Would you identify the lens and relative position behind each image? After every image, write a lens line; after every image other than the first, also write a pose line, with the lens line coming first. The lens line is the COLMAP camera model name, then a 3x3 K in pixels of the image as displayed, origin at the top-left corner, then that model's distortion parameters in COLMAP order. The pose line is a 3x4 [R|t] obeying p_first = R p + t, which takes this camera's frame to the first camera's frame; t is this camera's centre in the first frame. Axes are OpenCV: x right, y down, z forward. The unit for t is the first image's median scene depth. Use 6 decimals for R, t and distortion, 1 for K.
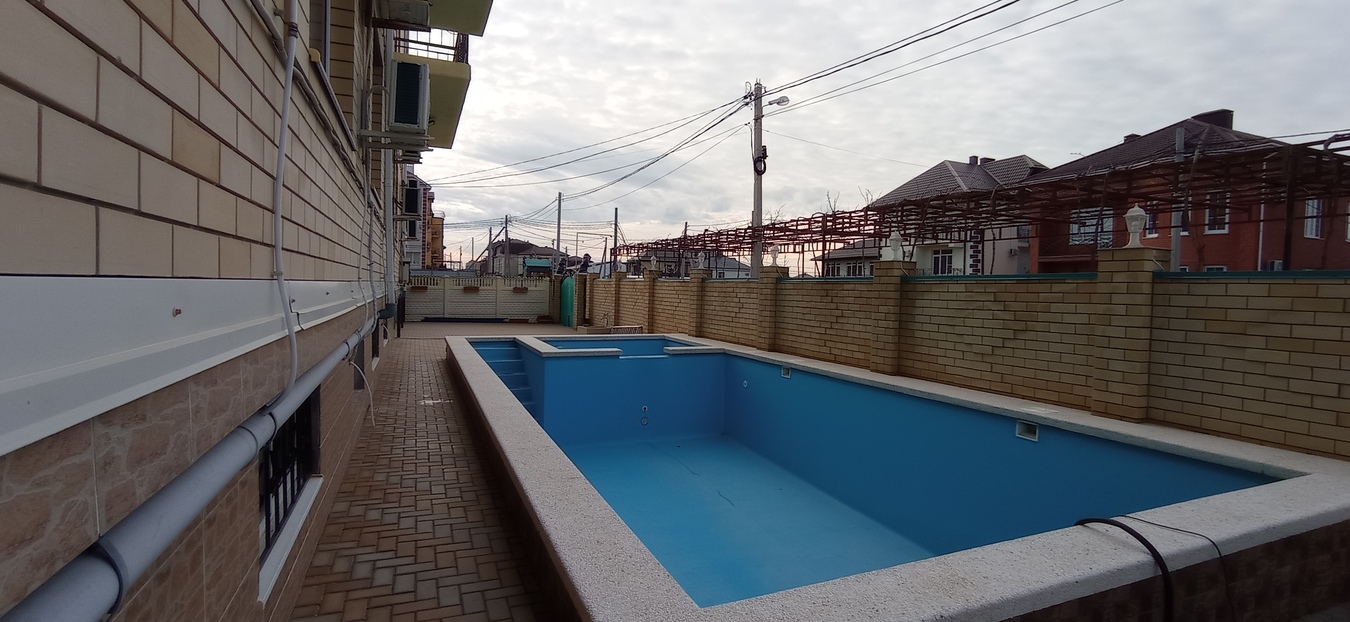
lens RADIAL K [[616.3, 0, 682.8], [0, 616.3, 302.5], [0, 0, 1]] dist [-0.058075, 0.042085]
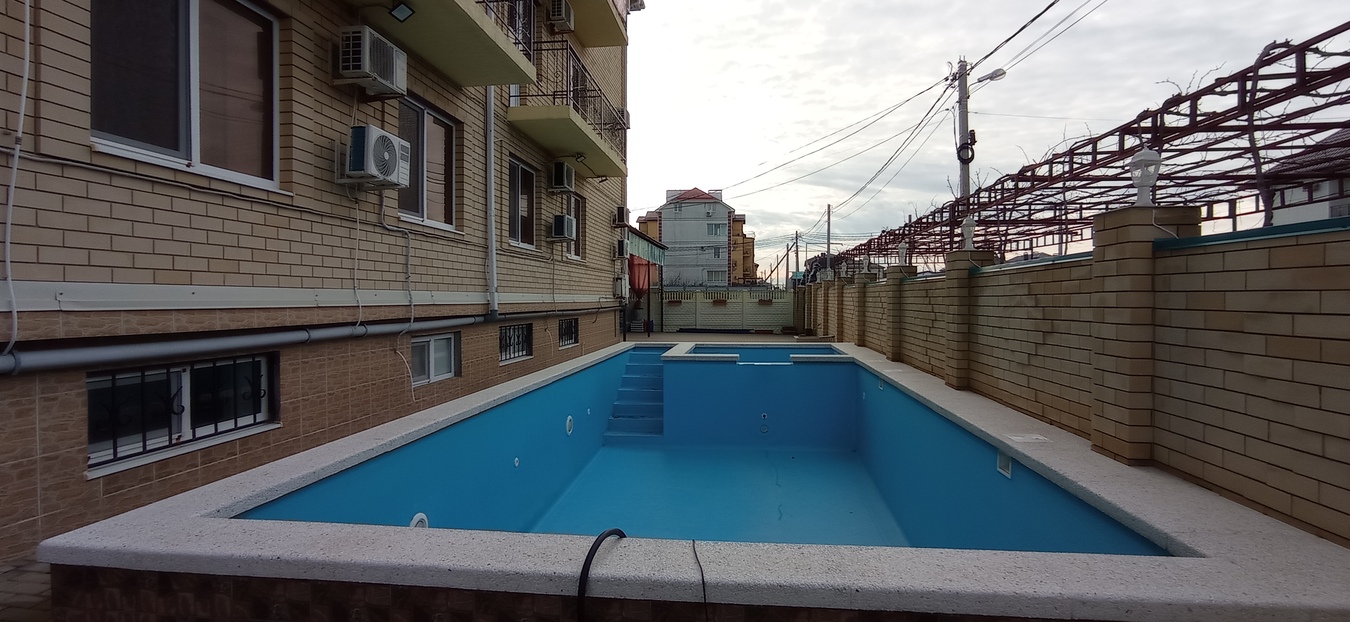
lens RADIAL K [[616.3, 0, 682.8], [0, 616.3, 302.5], [0, 0, 1]] dist [-0.058075, 0.042085]
pose [[0.865141, -0.019256, -0.501160, 0.206218], [0.007331, 0.999641, -0.025753, 0.009462], [0.501476, 0.018606, 0.864972, 0.048896]]
